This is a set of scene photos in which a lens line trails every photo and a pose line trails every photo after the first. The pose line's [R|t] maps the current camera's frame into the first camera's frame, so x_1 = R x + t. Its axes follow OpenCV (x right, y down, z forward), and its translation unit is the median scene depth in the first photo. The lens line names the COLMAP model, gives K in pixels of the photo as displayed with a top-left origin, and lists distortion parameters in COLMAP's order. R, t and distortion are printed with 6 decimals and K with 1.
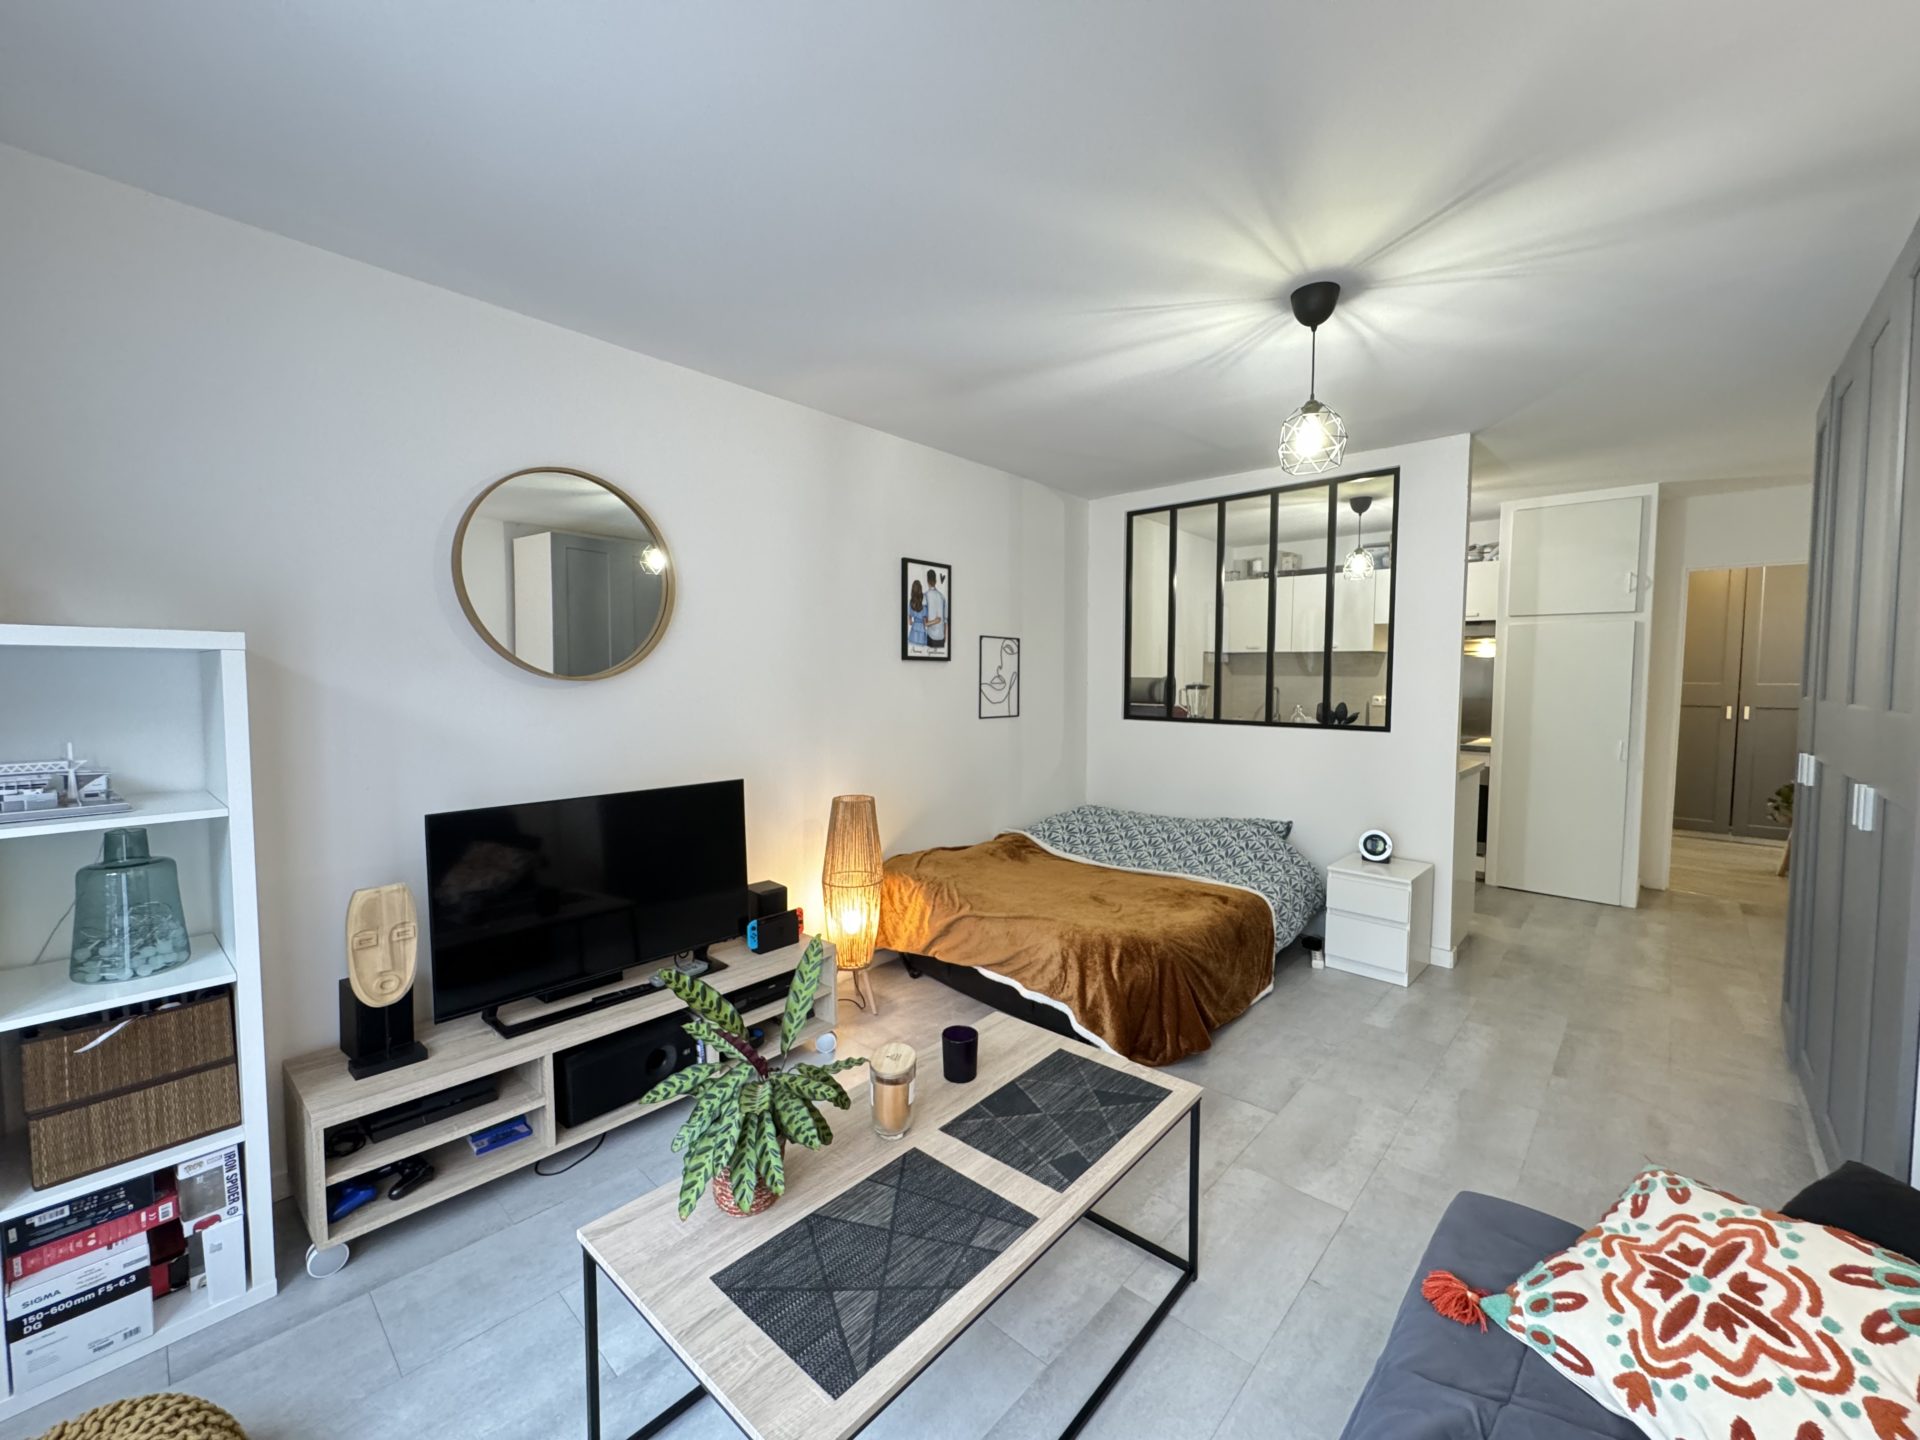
lens RADIAL K [[770.6, 0, 958.9], [0, 770.6, 716.7], [0, 0, 1]] dist [-0.004105, 0.000346]
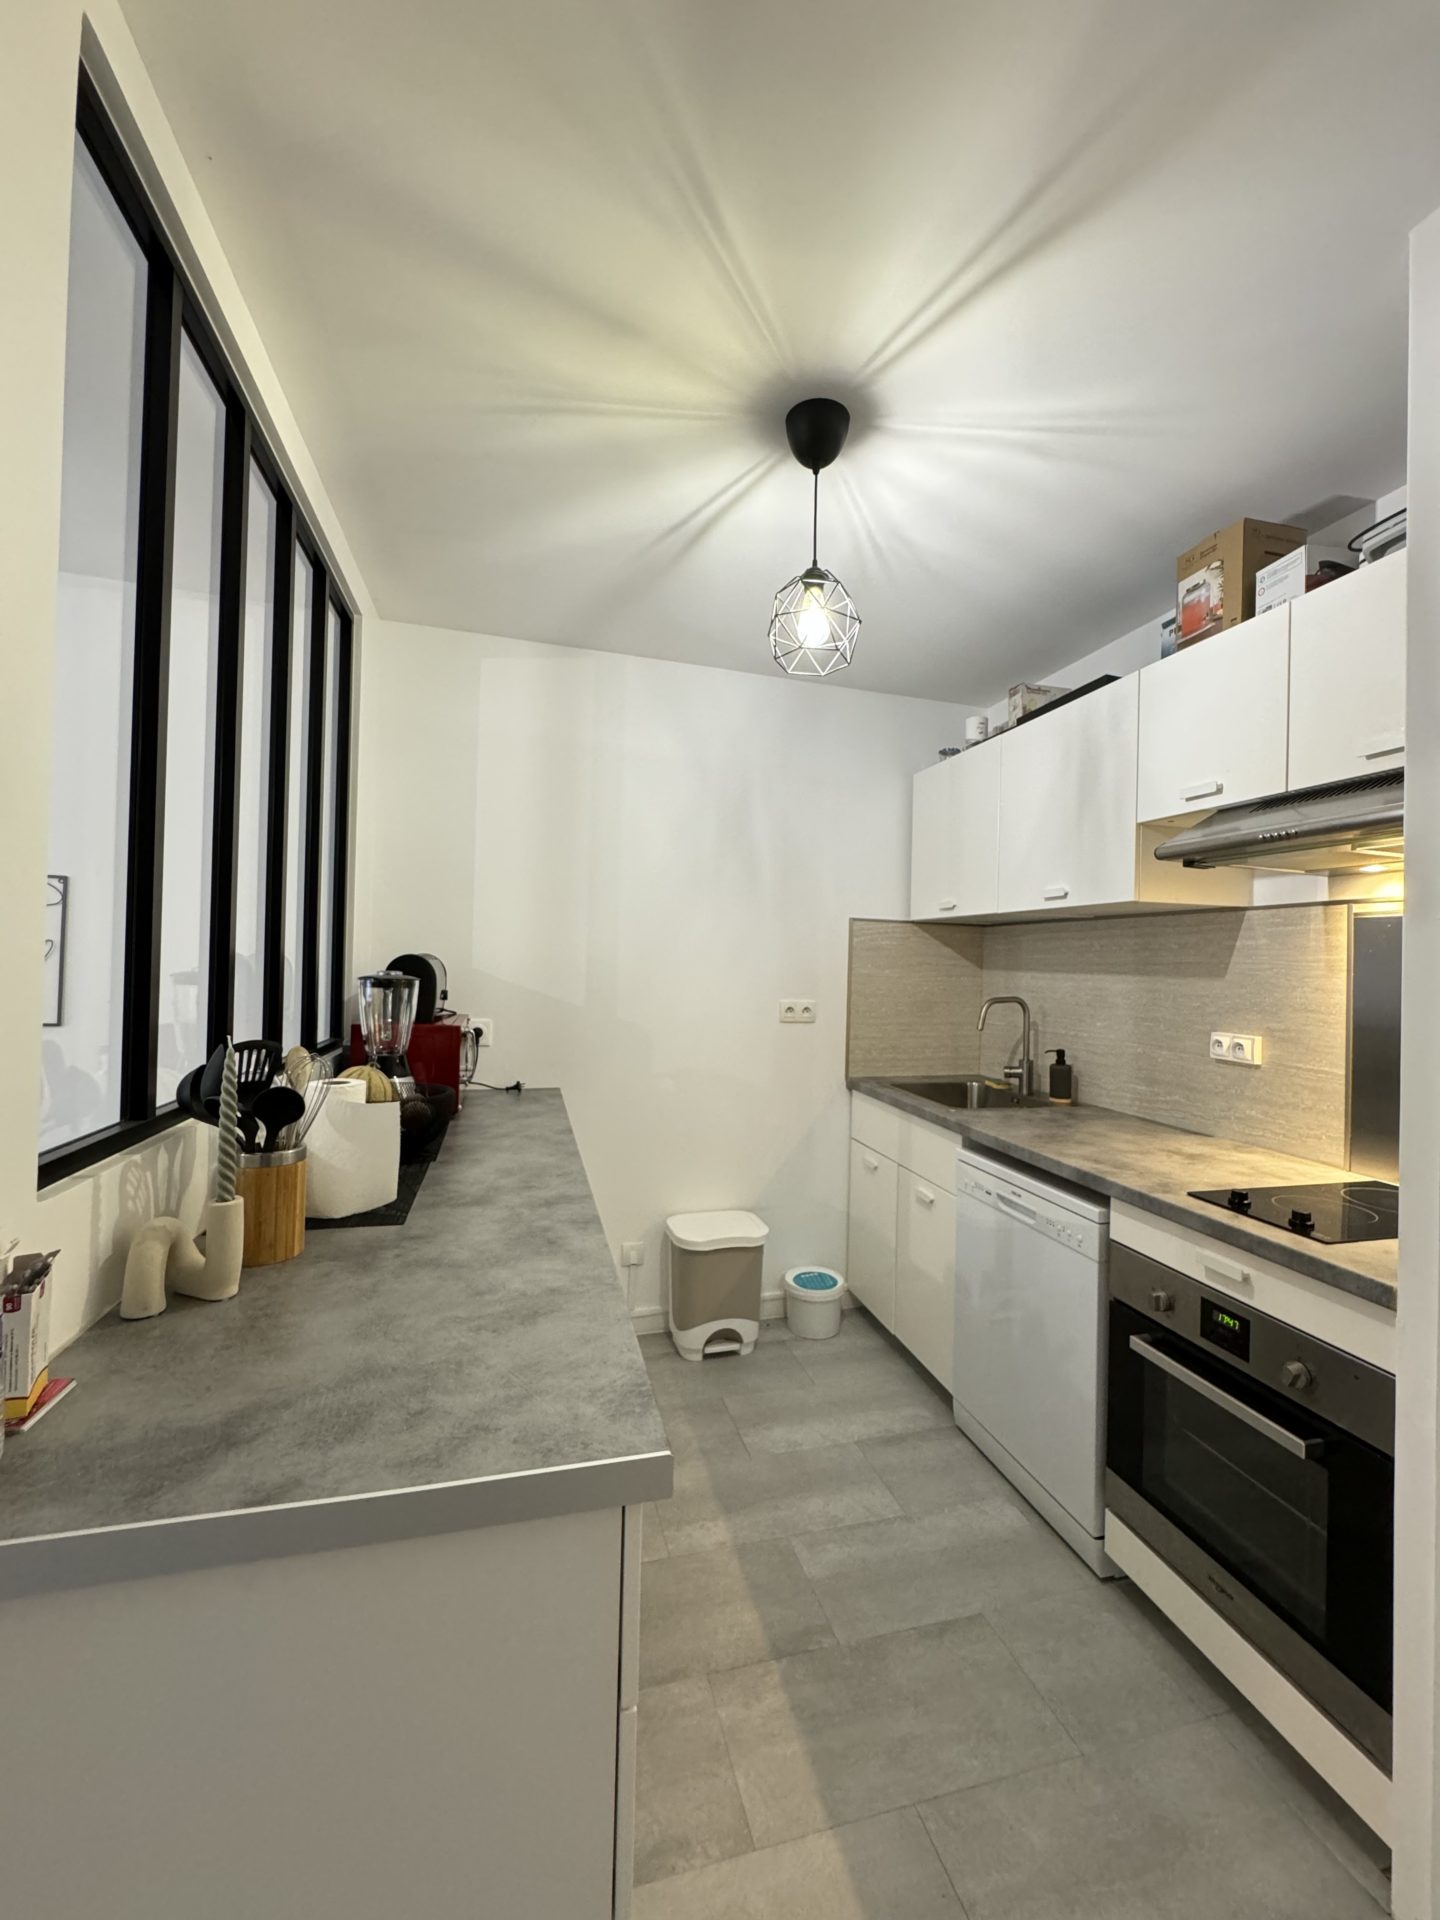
lens RADIAL K [[770.6, 0, 722.2], [0, 770.6, 956.8], [0, 0, 1]] dist [-0.004105, 0.000346]
pose [[0.850526, 0.014860, -0.525723, 0.852104], [-0.052688, 0.996980, -0.057059, -0.047858], [0.523287, 0.076230, 0.848740, 0.929546]]
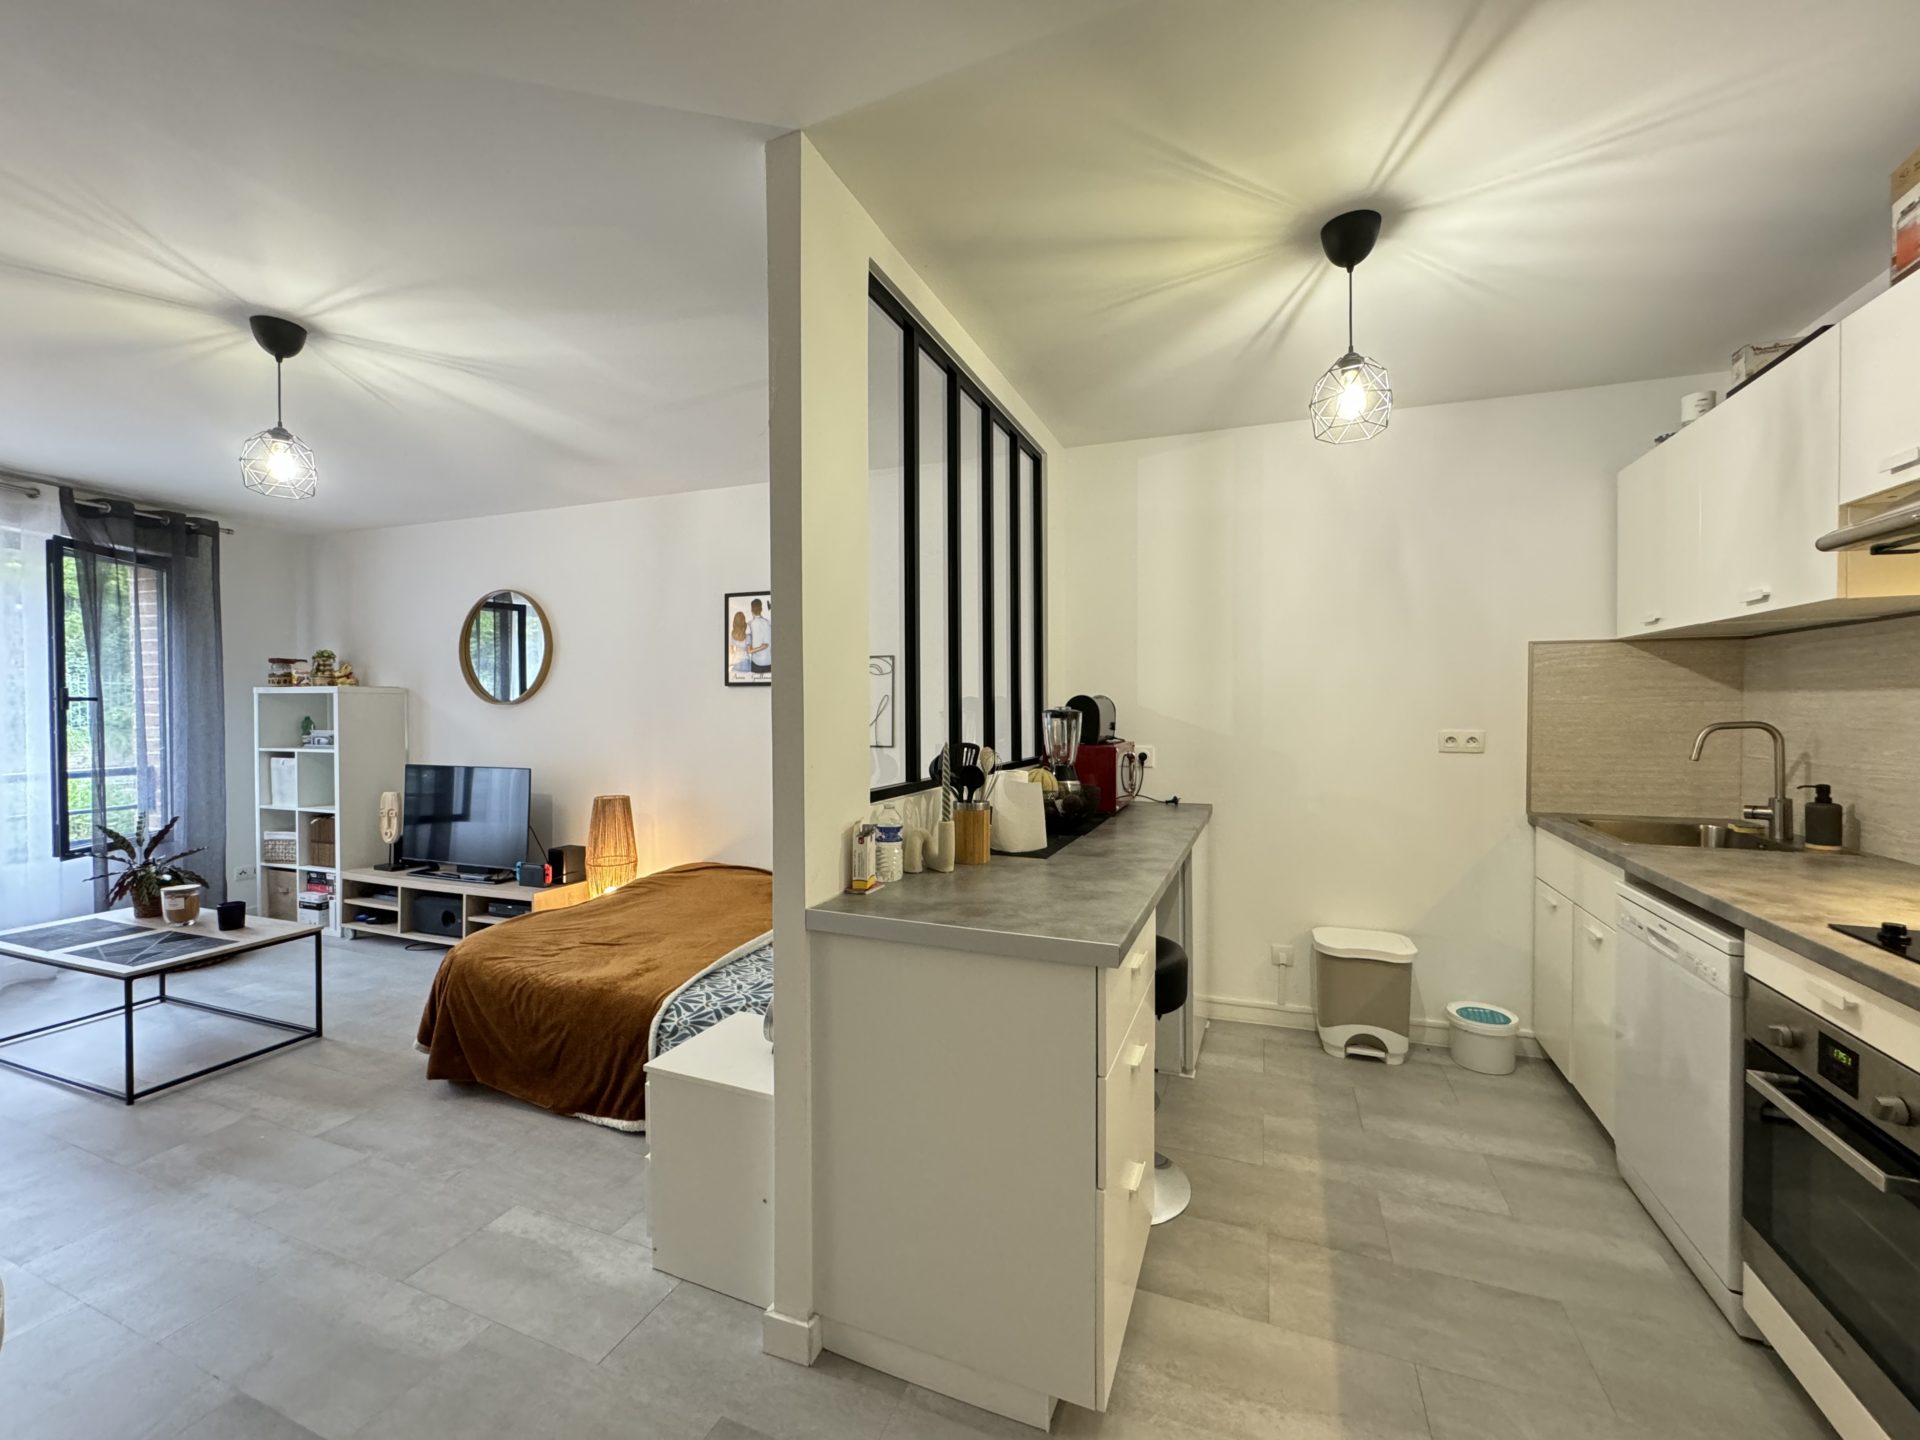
lens RADIAL K [[770.6, 0, 957.8], [0, 770.6, 719.5], [0, 0, 1]] dist [-0.004105, 0.000346]
pose [[0.361763, 0.011443, -0.932200, 1.045325], [-0.047146, 0.998870, -0.006034, -0.034449], [0.931077, 0.046132, 0.361894, 0.891280]]
